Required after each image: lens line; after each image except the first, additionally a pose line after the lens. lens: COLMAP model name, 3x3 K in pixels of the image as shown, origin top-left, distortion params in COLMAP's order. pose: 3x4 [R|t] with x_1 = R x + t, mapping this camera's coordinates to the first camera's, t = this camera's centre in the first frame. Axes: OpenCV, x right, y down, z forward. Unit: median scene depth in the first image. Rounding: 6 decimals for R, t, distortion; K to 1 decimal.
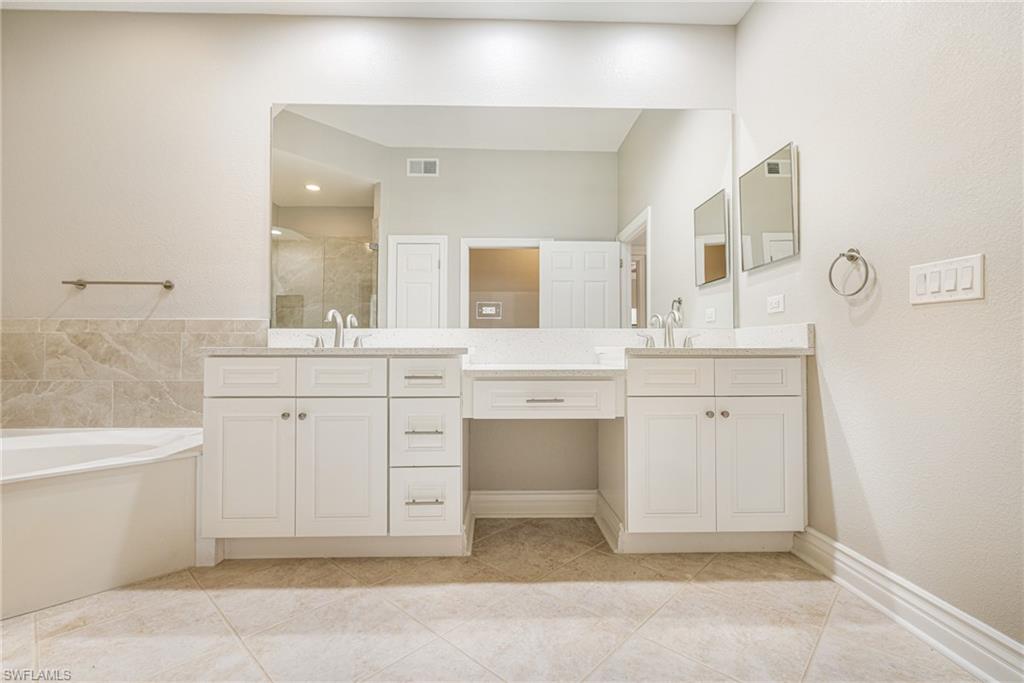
lens RADIAL K [[452.4, 0, 517.1], [0, 452.4, 350.4], [0, 0, 1]] dist [-0.003240, 0.000737]
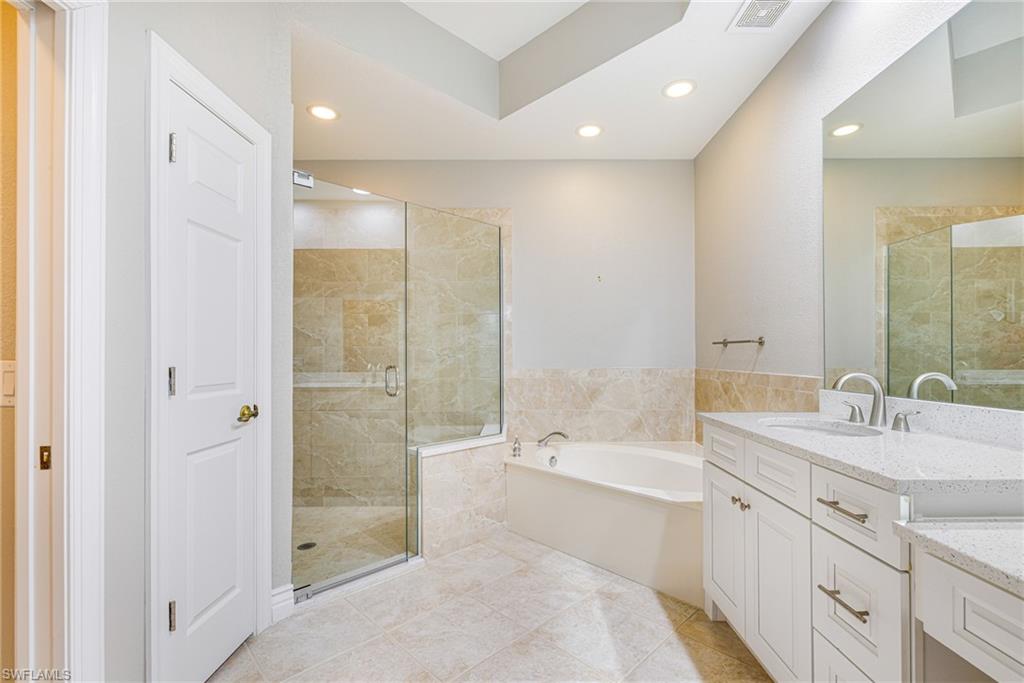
lens RADIAL K [[452.4, 0, 514.9], [0, 452.4, 355.3], [0, 0, 1]] dist [-0.003240, 0.000737]
pose [[-0.056435, 0.000176, -0.998406, 0.396565], [0.009599, 0.999954, -0.000367, -0.142239], [0.998360, -0.009604, -0.056434, 0.585623]]
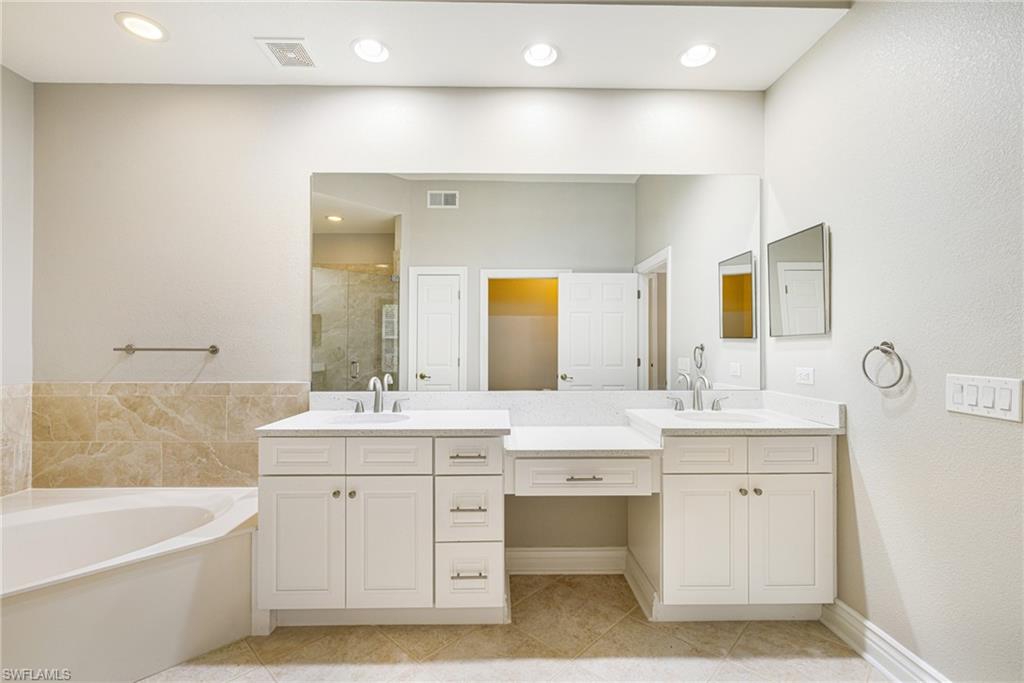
lens RADIAL K [[452.4, 0, 514.8], [0, 452.4, 348.3], [0, 0, 1]] dist [-0.003240, 0.000737]
pose [[0.999937, 0.000886, -0.011168, -0.084262], [-0.000760, 0.999936, 0.011261, -0.195835], [0.011178, -0.011252, 0.999874, -0.036386]]
